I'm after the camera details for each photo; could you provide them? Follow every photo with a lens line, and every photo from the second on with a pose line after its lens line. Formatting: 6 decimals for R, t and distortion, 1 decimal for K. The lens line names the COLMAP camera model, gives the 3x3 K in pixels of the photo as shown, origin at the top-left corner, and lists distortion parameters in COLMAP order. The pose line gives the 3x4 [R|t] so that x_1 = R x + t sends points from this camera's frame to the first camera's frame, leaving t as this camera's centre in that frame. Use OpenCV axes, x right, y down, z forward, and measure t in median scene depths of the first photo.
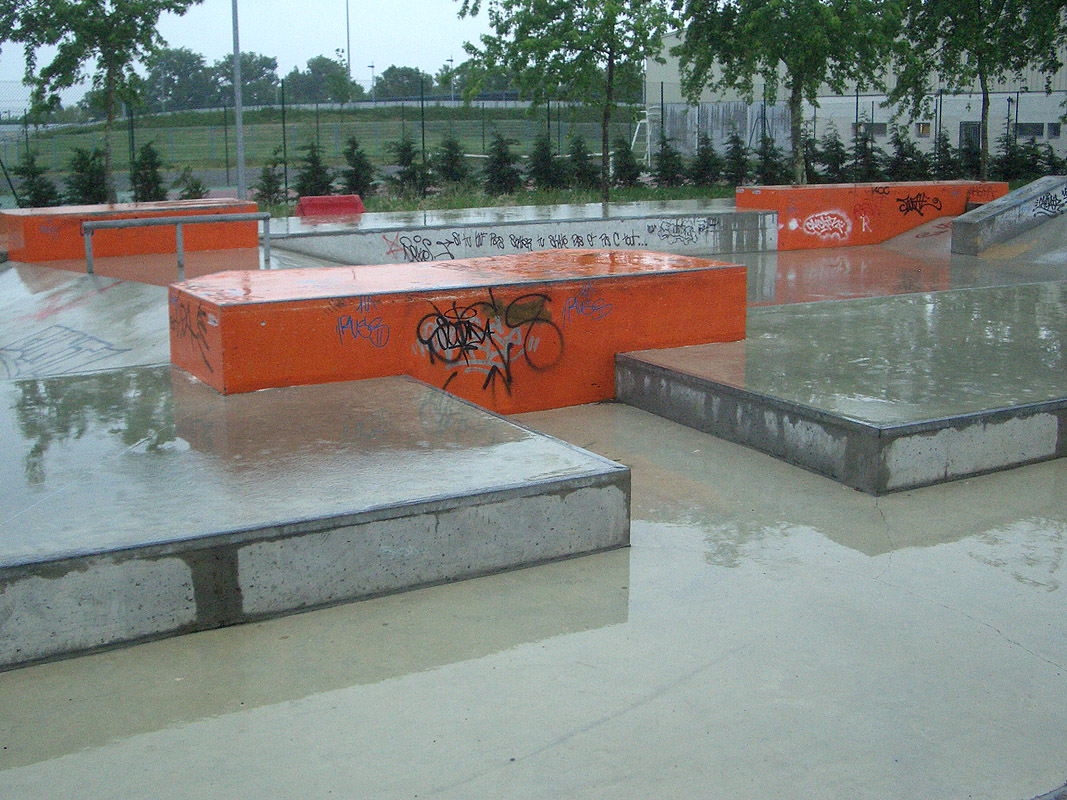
lens RADIAL K [[1276.4, 0, 533.5], [0, 1276.4, 400.0], [0, 0, 1]] dist [-0.172516, 0.203562]
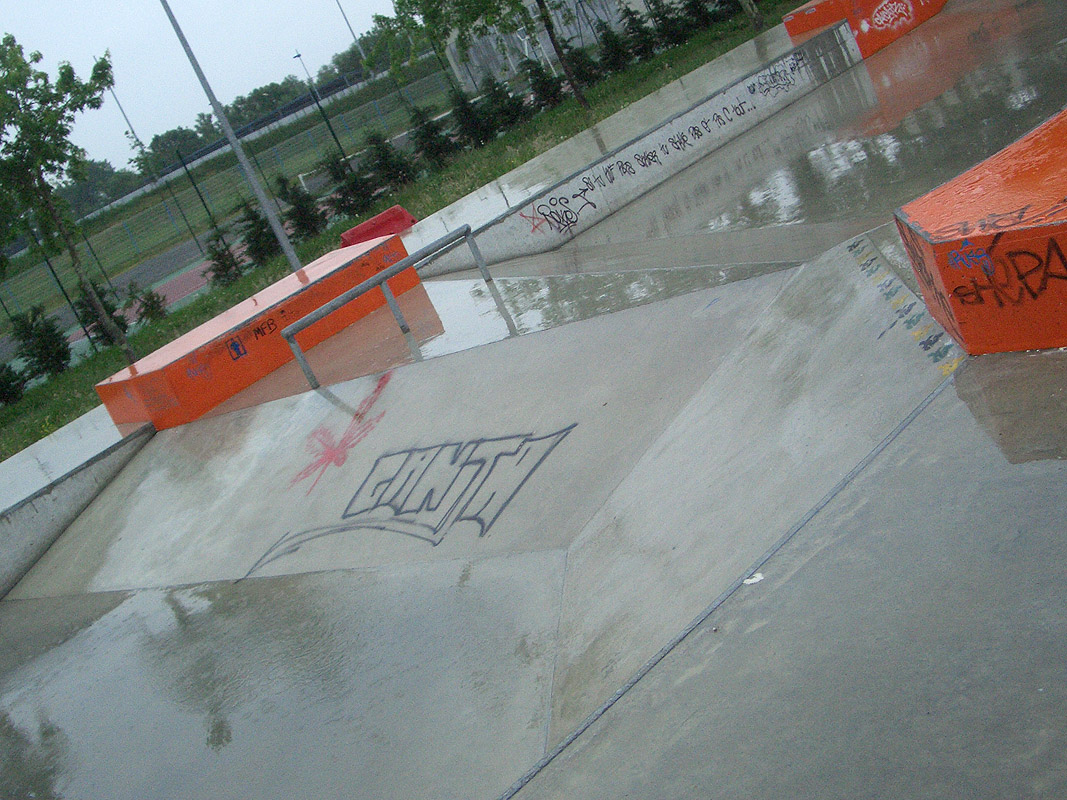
lens RADIAL K [[1276.4, 0, 533.5], [0, 1276.4, 400.0], [0, 0, 1]] dist [-0.172516, 0.203562]
pose [[0.894667, -0.439672, 0.079110, -0.191032], [0.436887, 0.898095, 0.050552, -0.048201], [-0.093274, -0.010665, 0.995583, 0.138395]]
